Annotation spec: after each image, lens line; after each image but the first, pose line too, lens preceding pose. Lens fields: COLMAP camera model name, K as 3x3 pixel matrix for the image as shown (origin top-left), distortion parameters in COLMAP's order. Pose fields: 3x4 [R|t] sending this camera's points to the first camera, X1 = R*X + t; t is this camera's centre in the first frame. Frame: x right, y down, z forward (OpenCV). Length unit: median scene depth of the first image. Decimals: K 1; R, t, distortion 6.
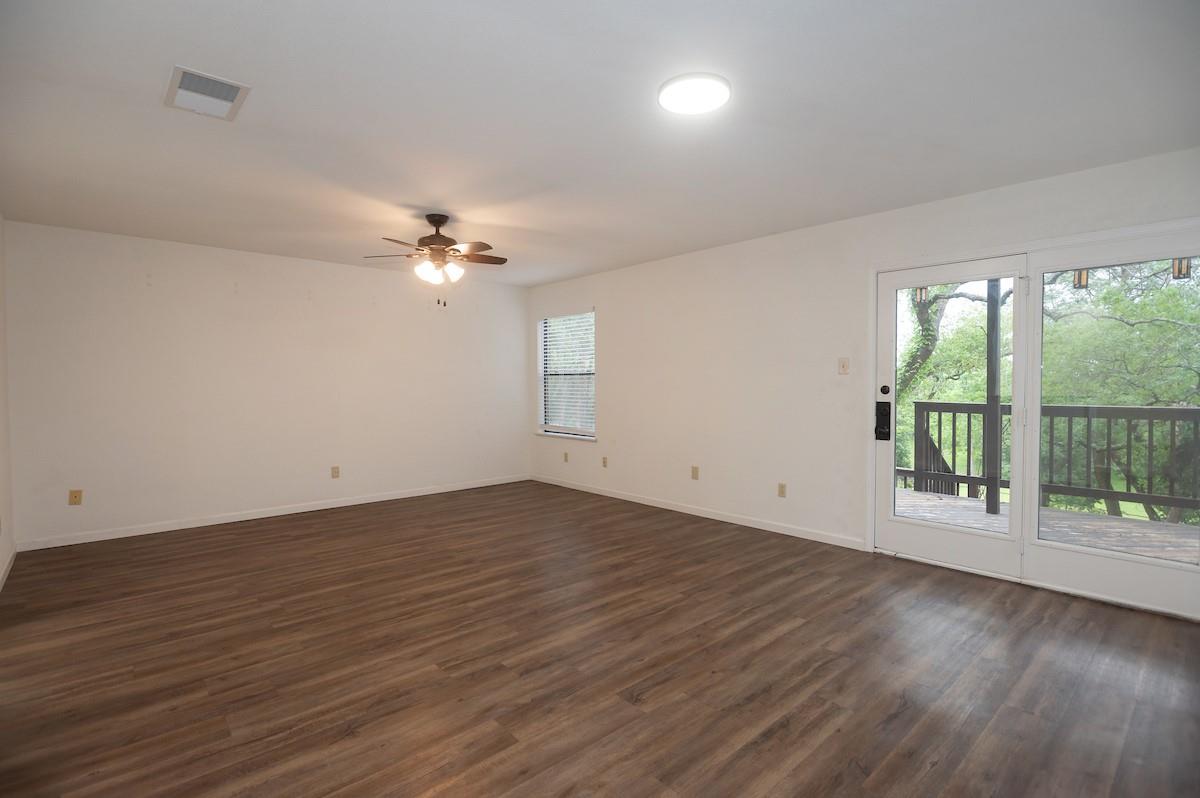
lens RADIAL K [[570.6, 0, 617.6], [0, 570.6, 399.6], [0, 0, 1]] dist [-0.004914, -0.000128]
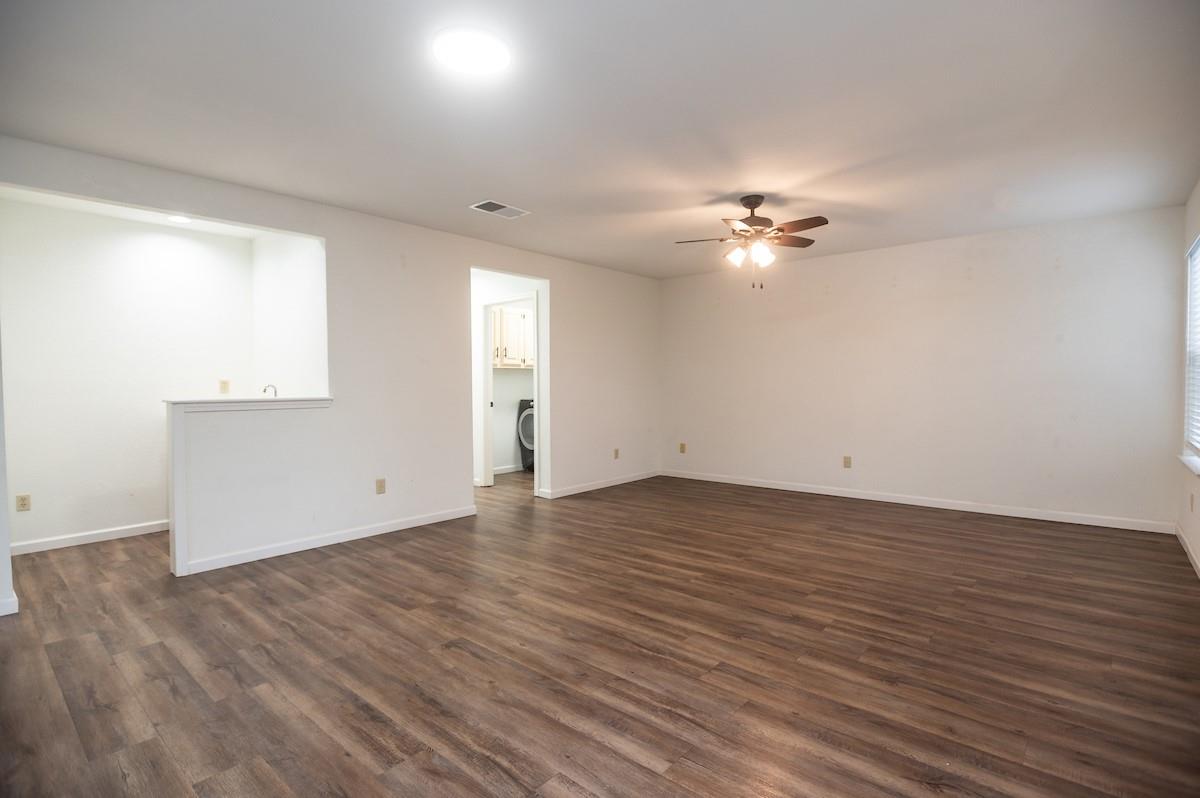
lens RADIAL K [[573.3, 0, 591.4], [0, 573.3, 391.3], [0, 0, 1]] dist [-0.009847, -0.000193]
pose [[0.099035, 0.008752, -0.995045, 0.821722], [-0.024143, 0.999688, 0.006390, 0.015544], [0.994791, 0.023391, 0.099216, 0.819995]]
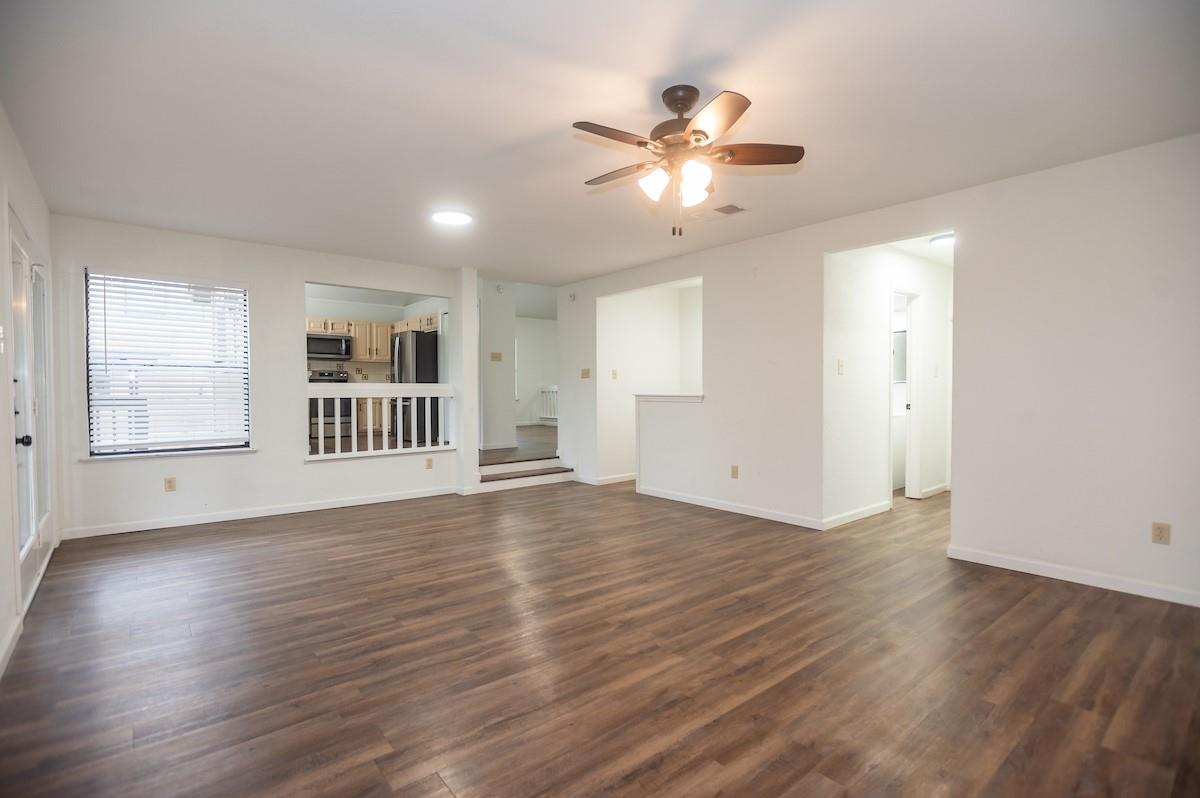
lens RADIAL K [[570.6, 0, 617.6], [0, 570.6, 399.6], [0, 0, 1]] dist [-0.004914, -0.000128]
pose [[-0.999138, 0.004986, 0.041212, -0.350120], [0.007261, 0.998446, 0.055253, -0.032922], [-0.040872, 0.055504, -0.997622, 2.100639]]
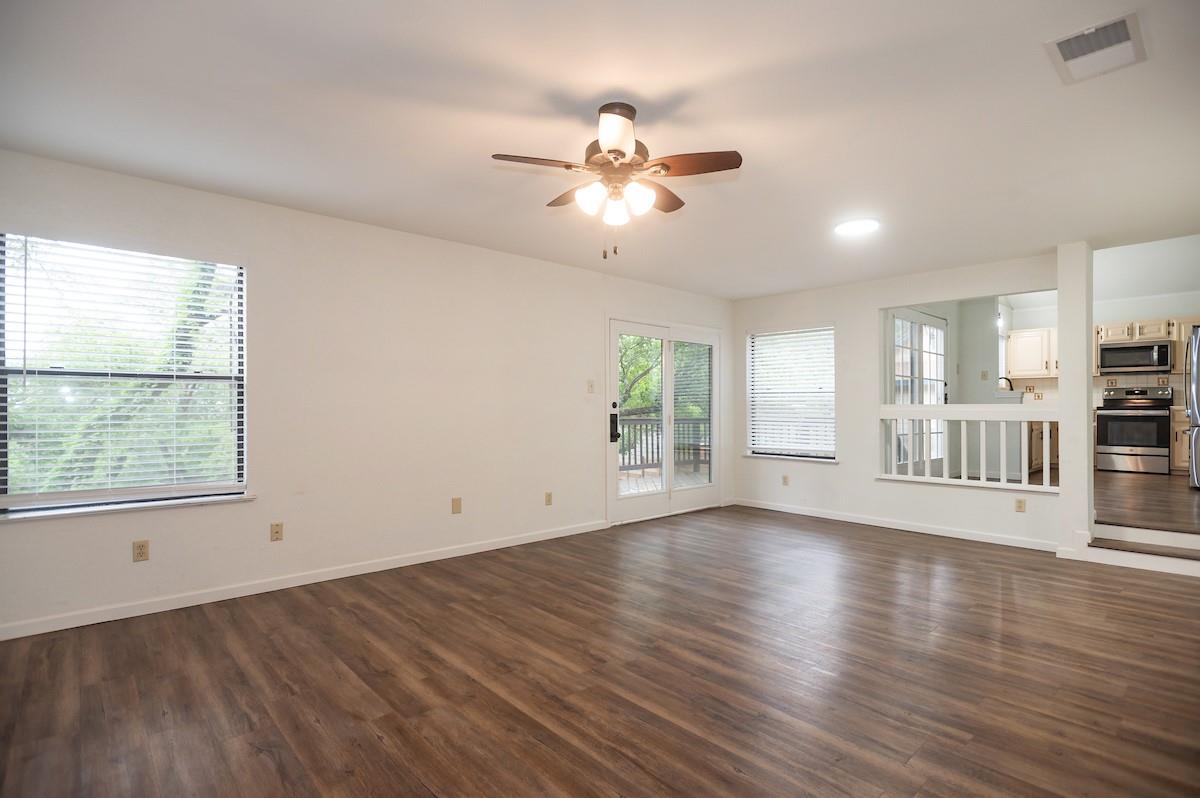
lens RADIAL K [[582.0, 0, 593.0], [0, 582.0, 413.1], [0, 0, 1]] dist [-0.010040, 0.000086]
pose [[0.016152, -0.001708, 0.999868, -1.199891], [0.034424, 0.999407, 0.001151, -0.002340], [-0.999277, 0.034401, 0.016201, 1.316843]]
